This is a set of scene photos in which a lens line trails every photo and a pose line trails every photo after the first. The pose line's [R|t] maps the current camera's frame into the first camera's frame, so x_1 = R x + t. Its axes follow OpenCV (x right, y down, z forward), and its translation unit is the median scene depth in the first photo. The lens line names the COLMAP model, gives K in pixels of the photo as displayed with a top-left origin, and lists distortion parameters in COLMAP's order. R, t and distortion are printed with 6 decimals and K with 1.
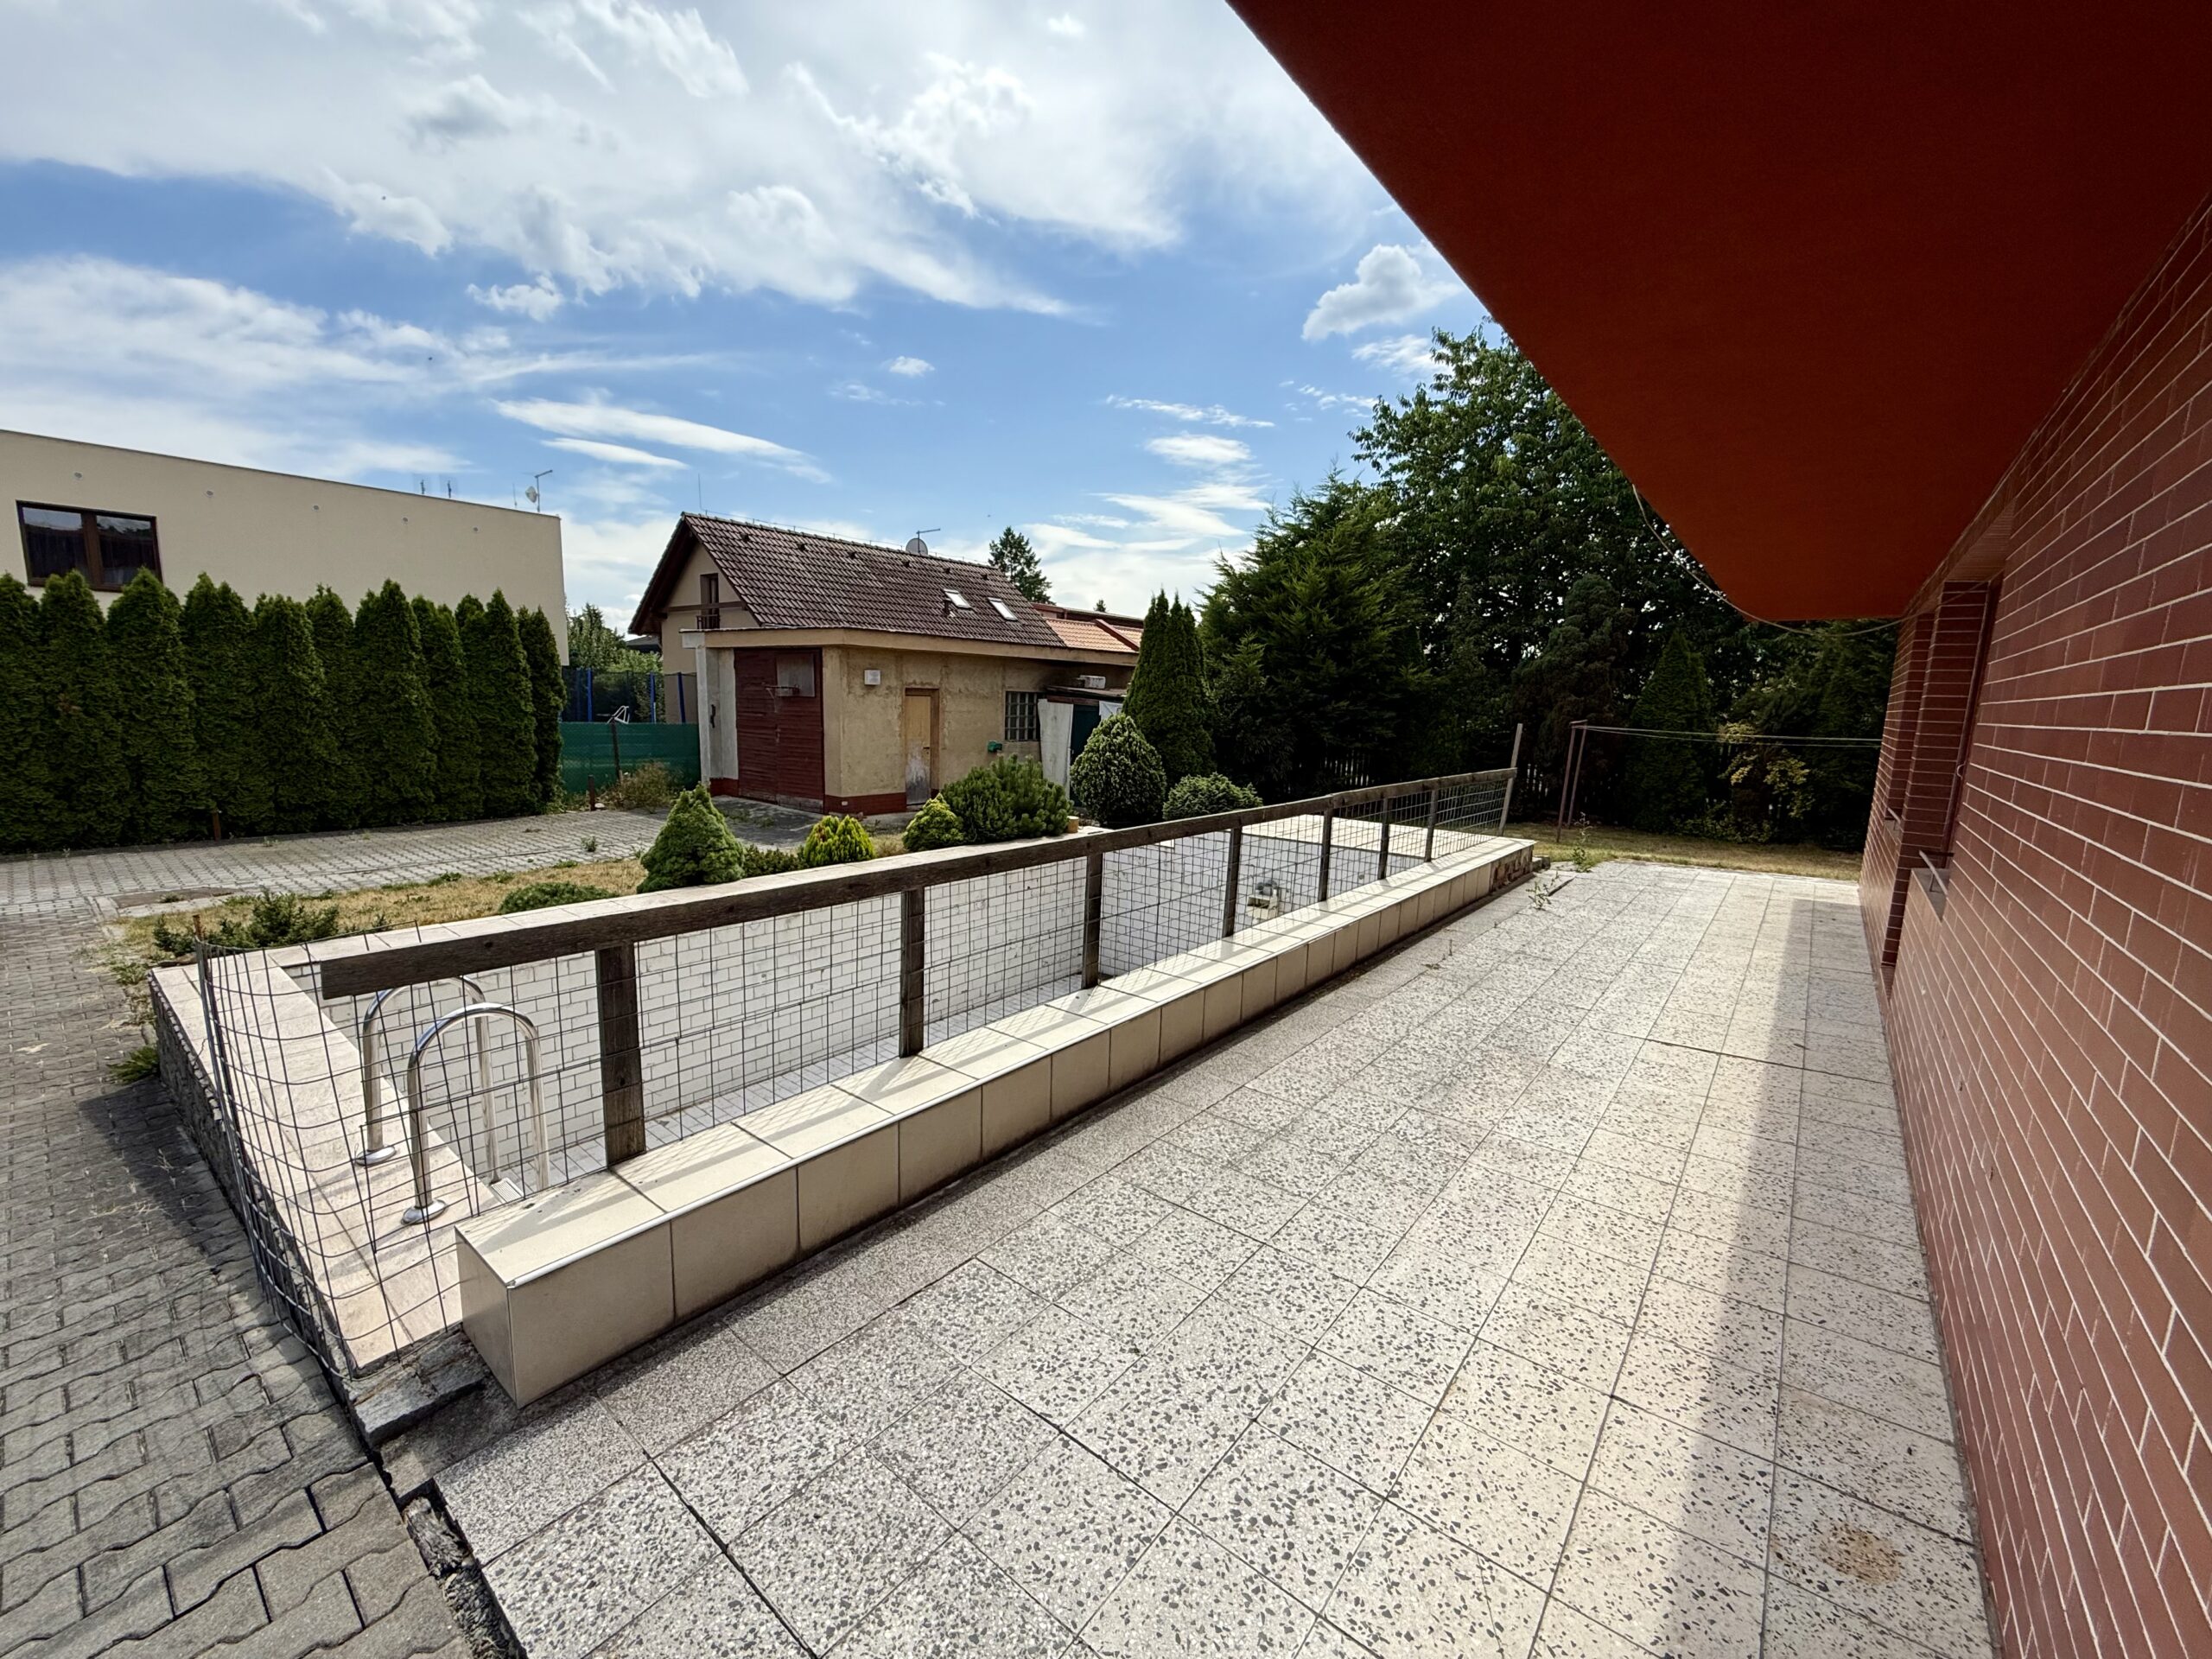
lens RADIAL K [[892.9, 0, 1106.0], [0, 892.9, 829.5], [0, 0, 1]] dist [0.000578, 0.000127]
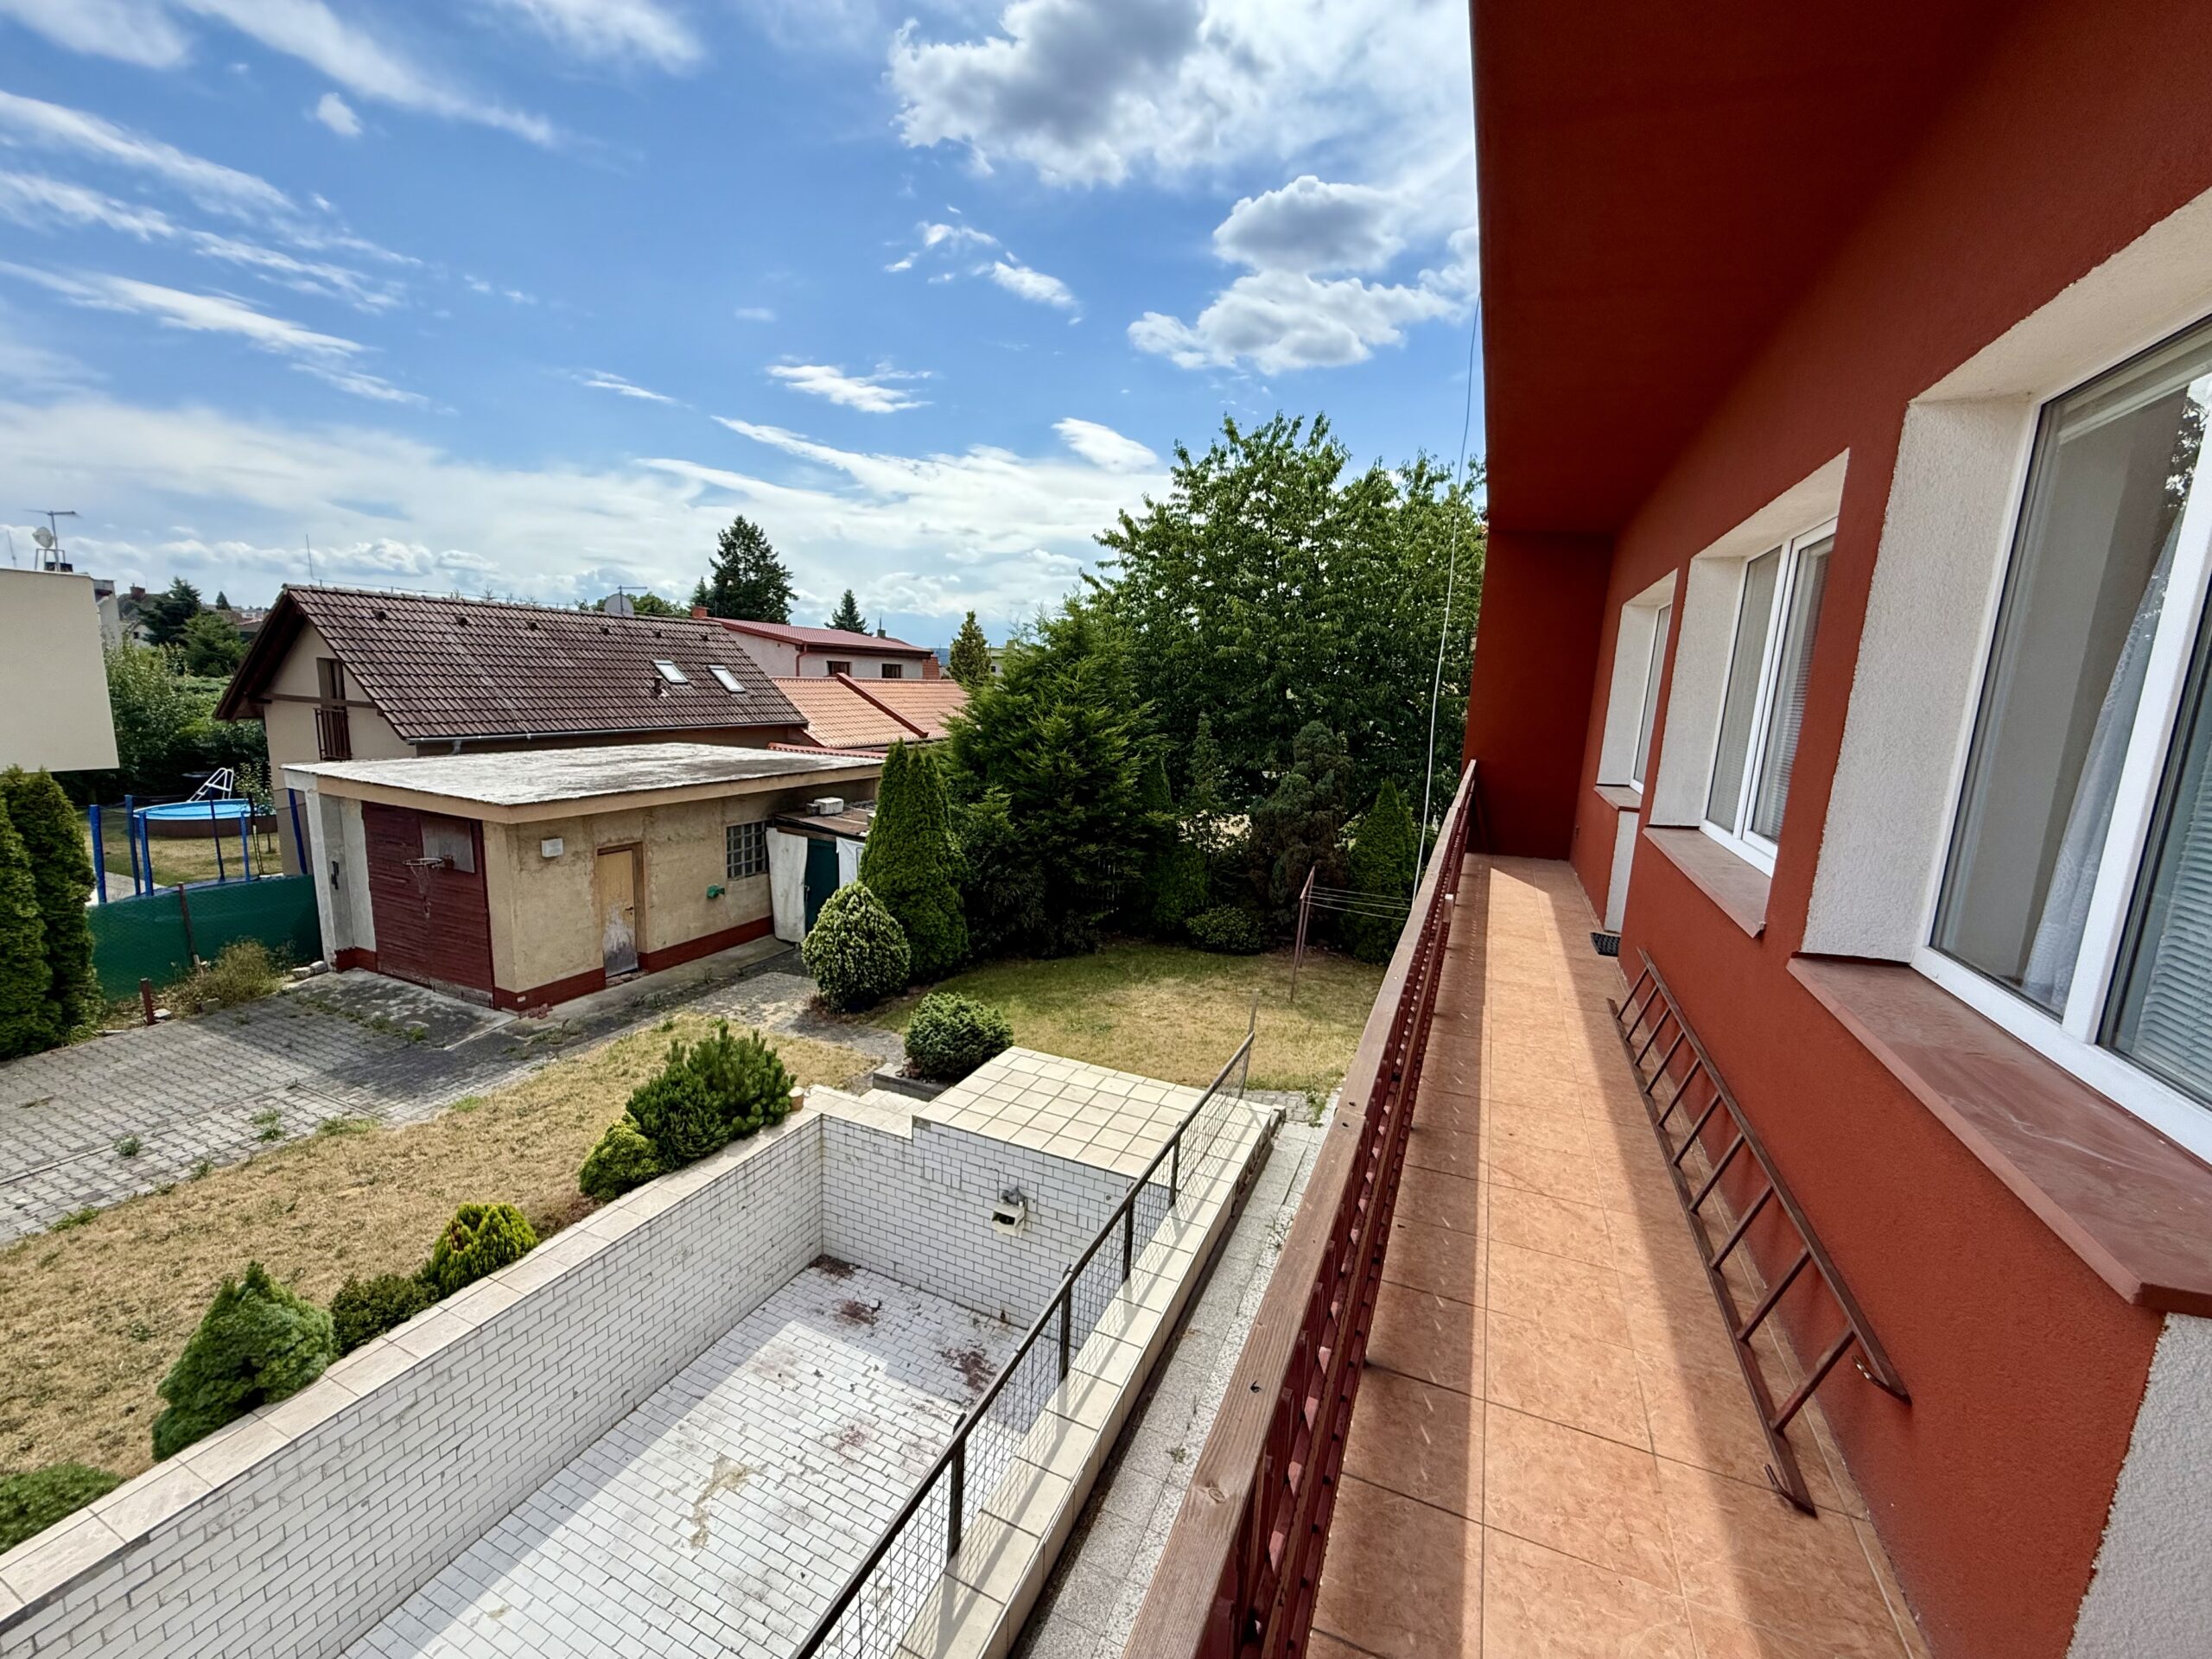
lens RADIAL K [[884.5, 0, 1106.0], [0, 884.5, 829.5], [0, 0, 1]] dist [0.001457, 0.000556]
pose [[0.964359, -0.028407, 0.263068, 0.023291], [0.018315, 0.999002, 0.040736, -0.200015], [-0.263962, -0.034466, 0.963917, 0.049409]]
